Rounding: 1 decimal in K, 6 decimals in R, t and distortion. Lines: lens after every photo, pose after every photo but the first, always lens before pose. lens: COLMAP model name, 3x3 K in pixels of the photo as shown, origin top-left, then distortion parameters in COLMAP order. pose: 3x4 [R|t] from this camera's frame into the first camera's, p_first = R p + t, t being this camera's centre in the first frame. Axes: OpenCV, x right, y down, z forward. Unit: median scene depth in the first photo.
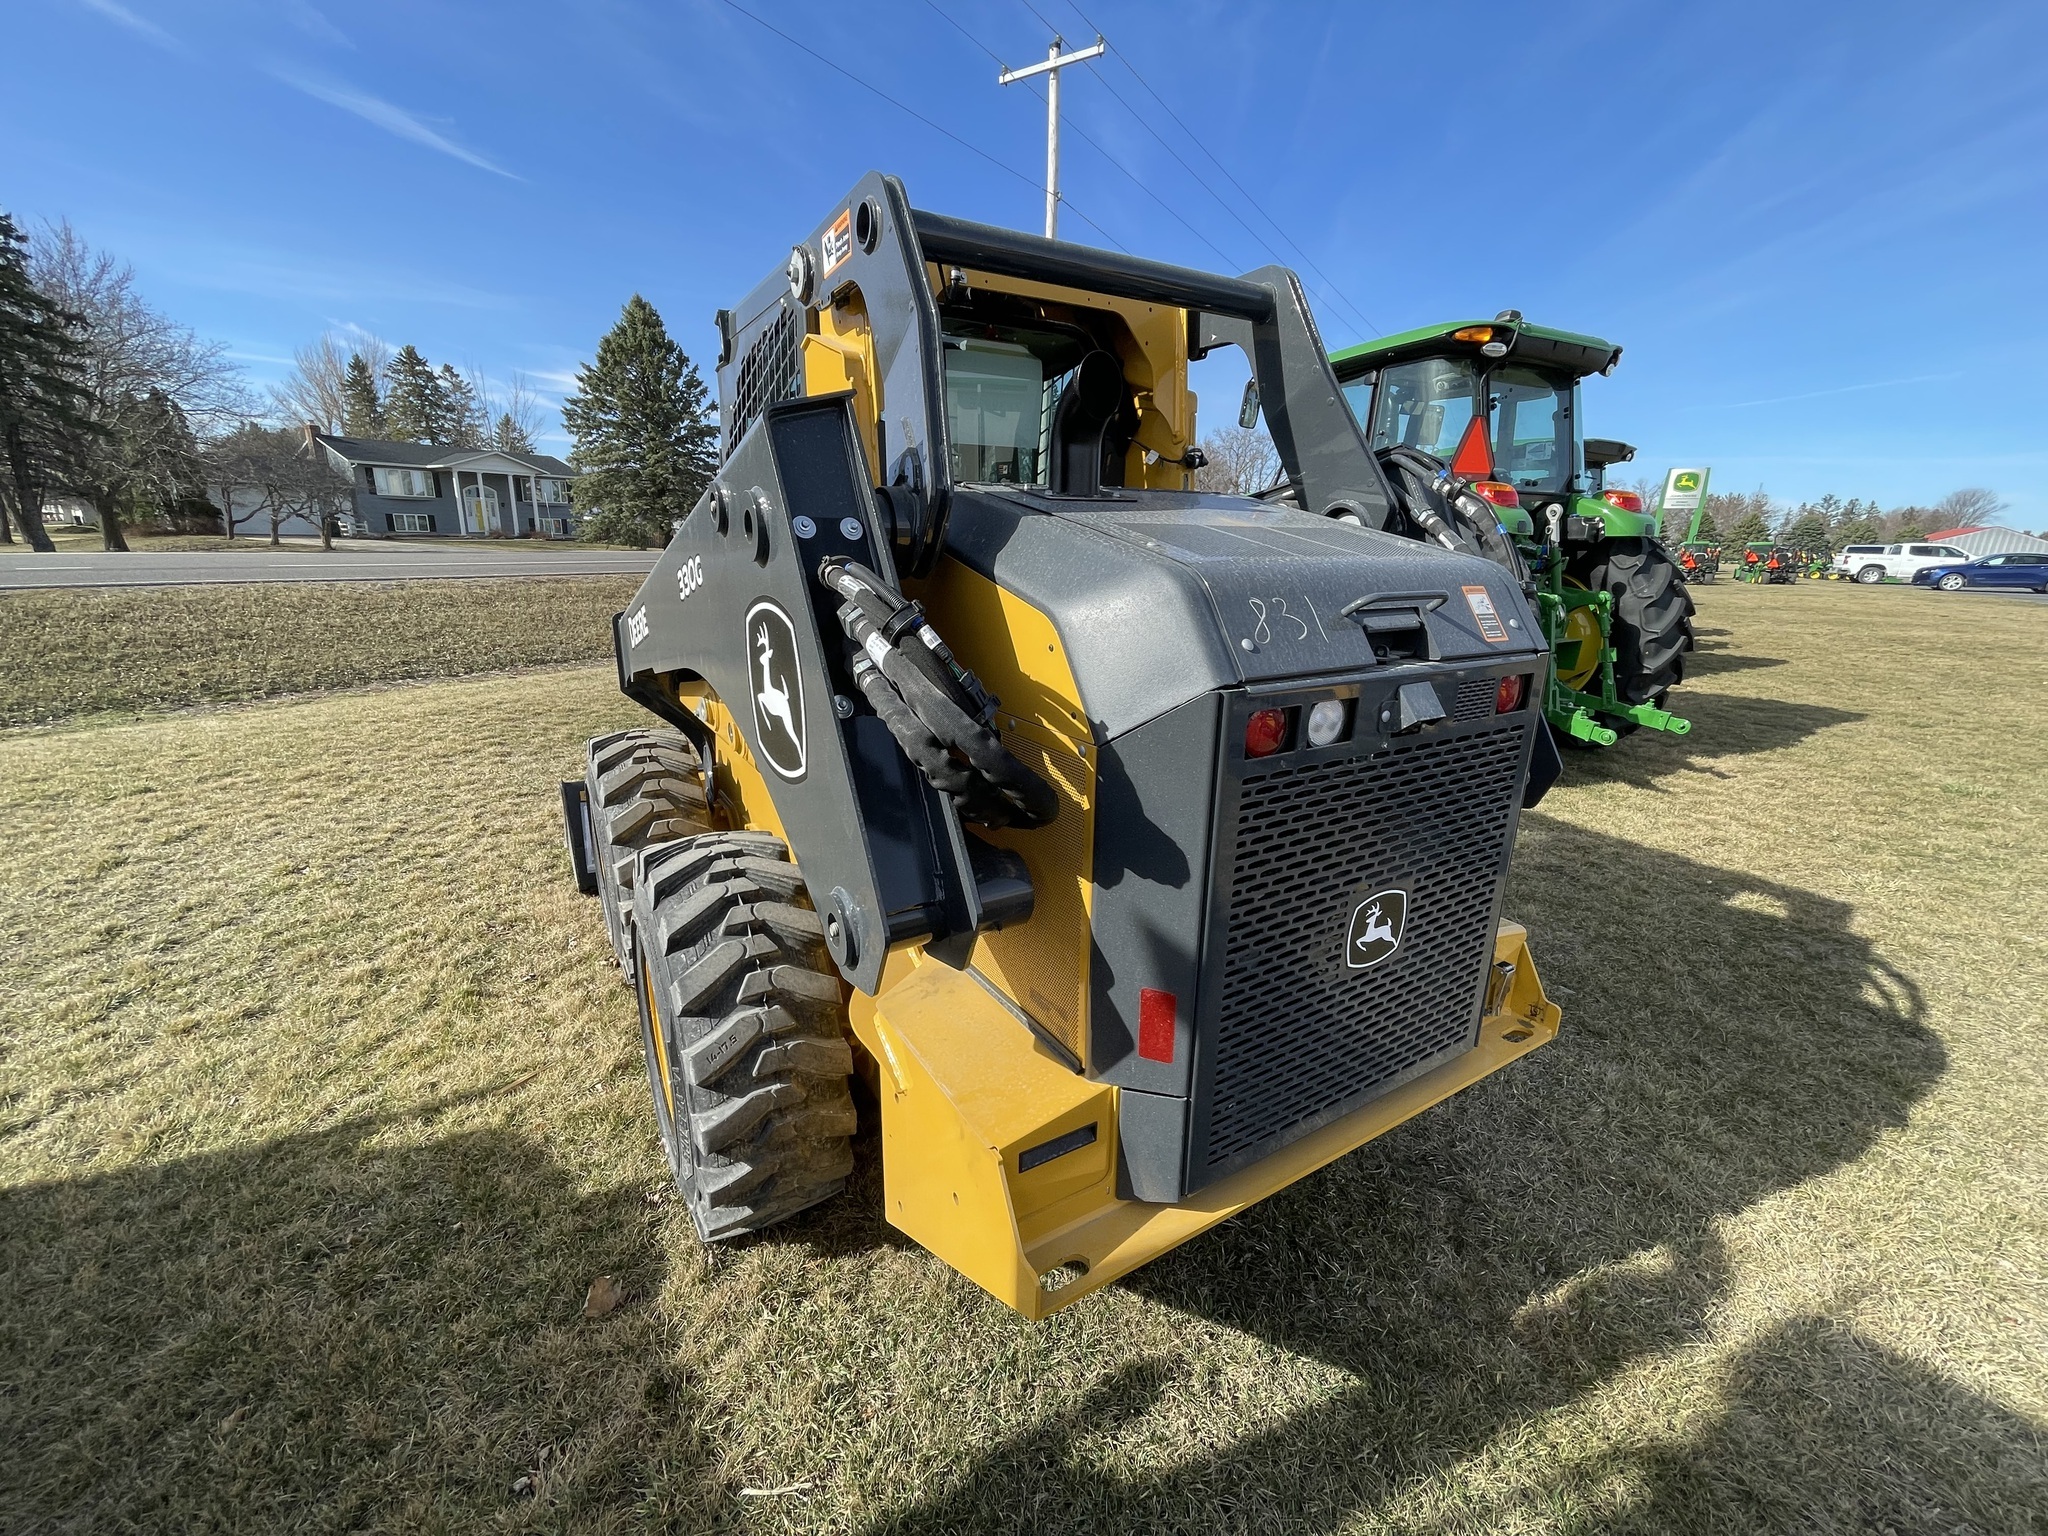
lens RADIAL K [[828.2, 0, 1018.4], [0, 828.2, 771.5], [0, 0, 1]] dist [-0.000671, -0.000529]
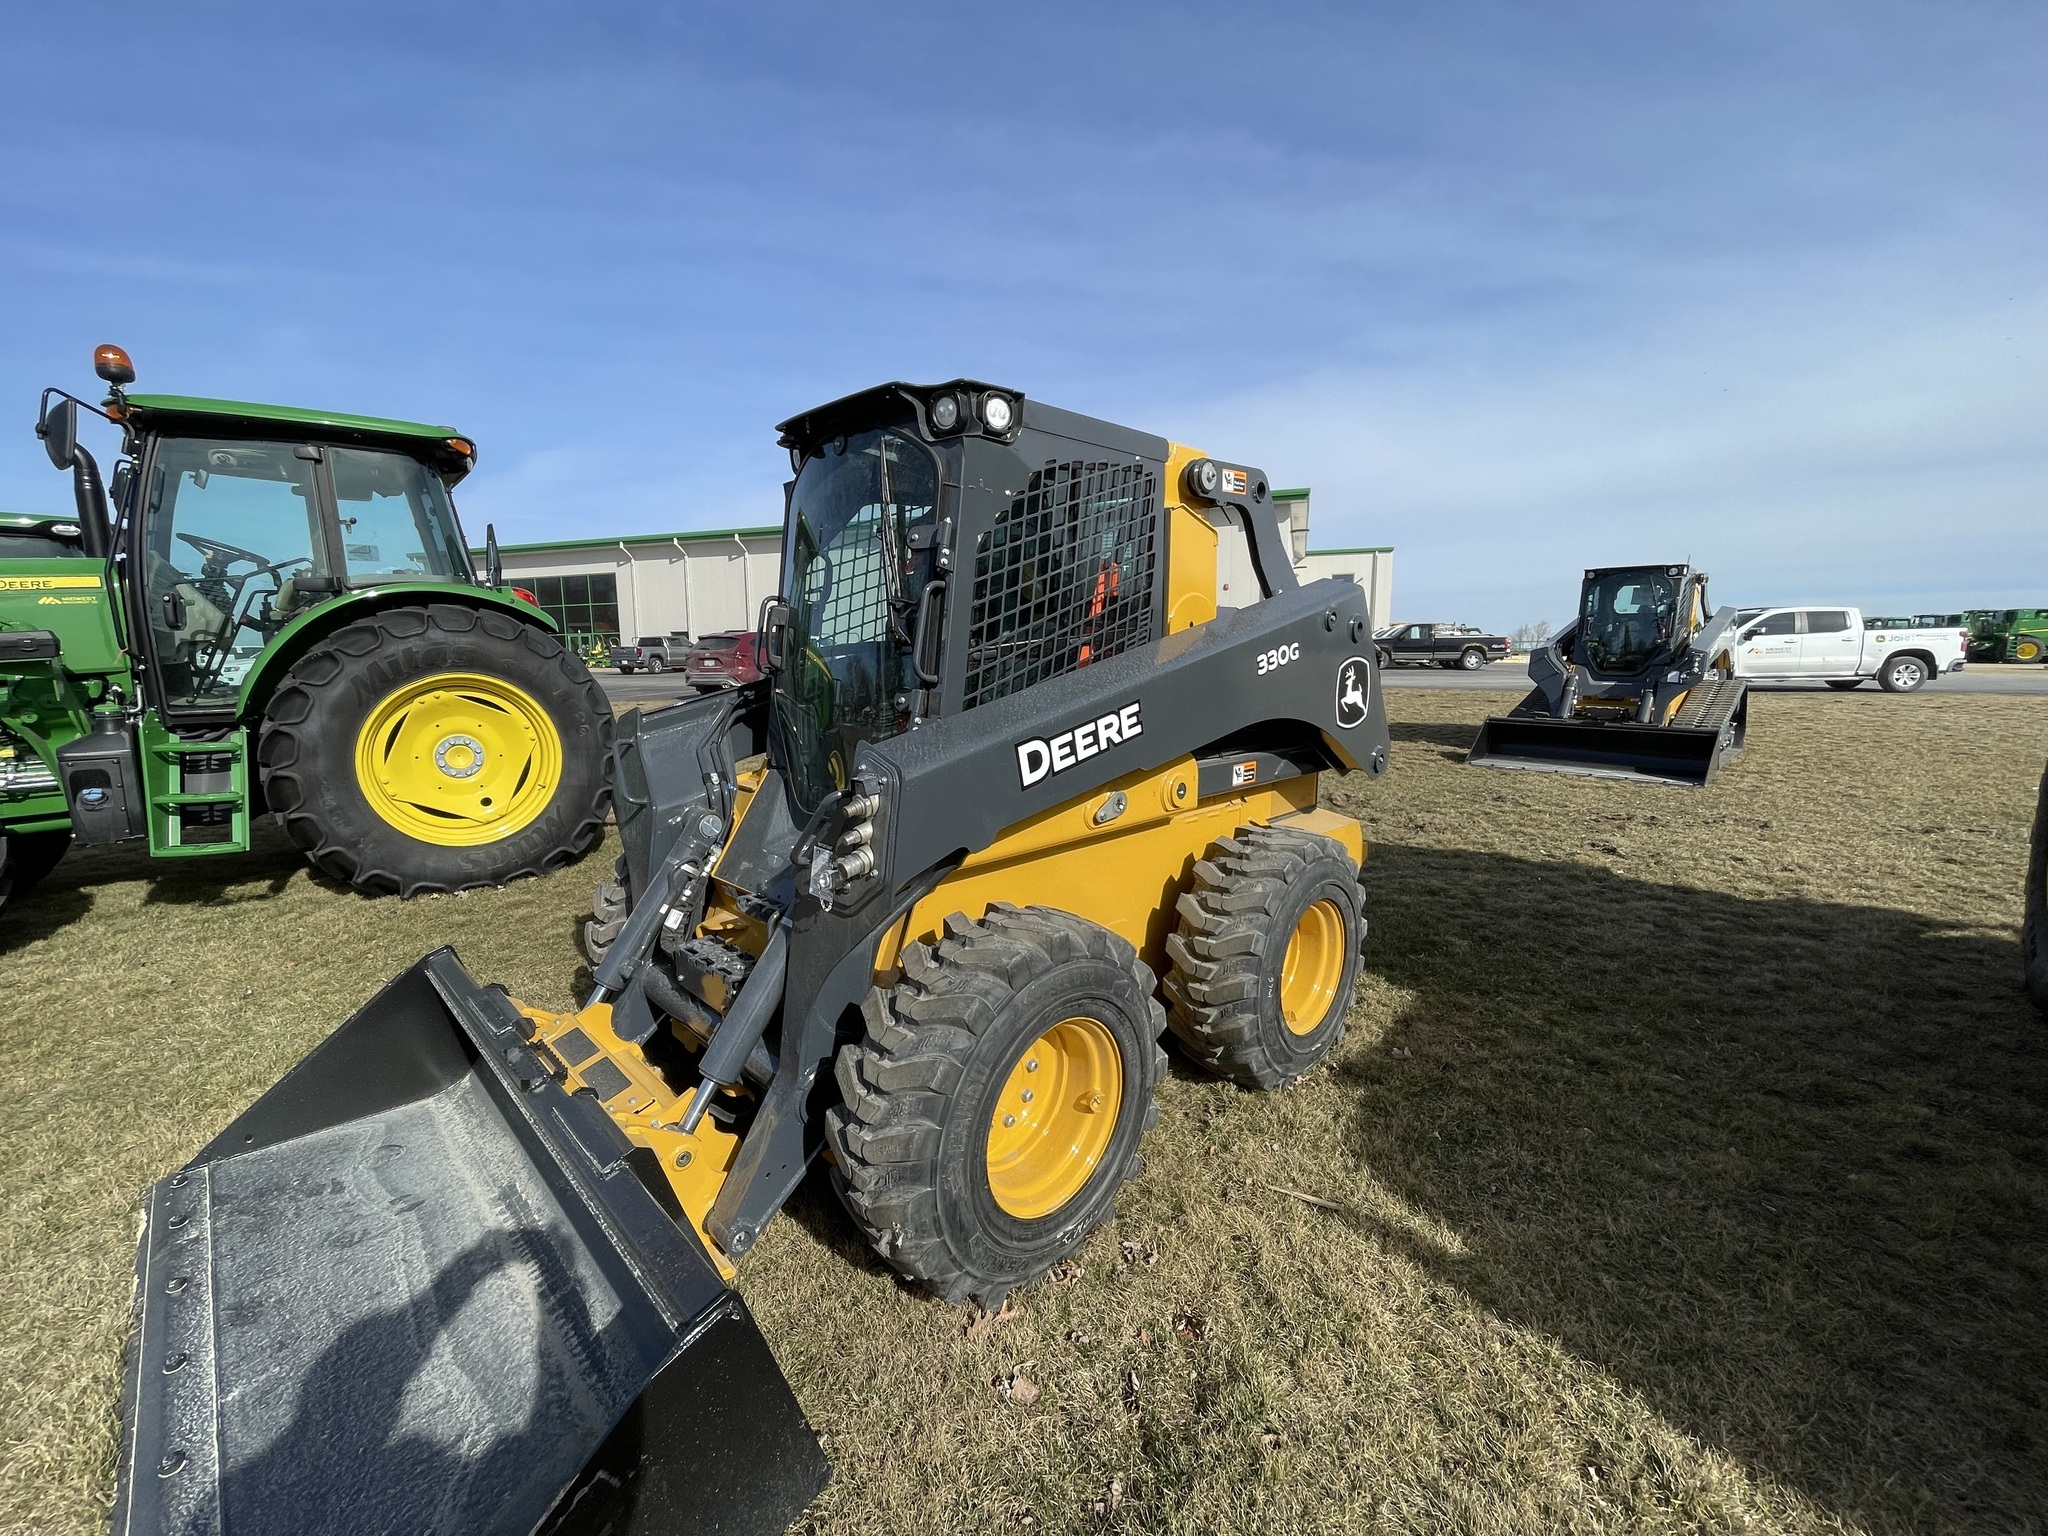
lens RADIAL K [[828.2, 0, 1018.0], [0, 828.2, 777.0], [0, 0, 1]] dist [-0.000671, -0.000529]
pose [[-0.231990, -0.160970, 0.959307, -1.159729], [0.270925, 0.936495, 0.222660, -0.320232], [-0.934227, 0.311555, -0.173647, 1.143746]]
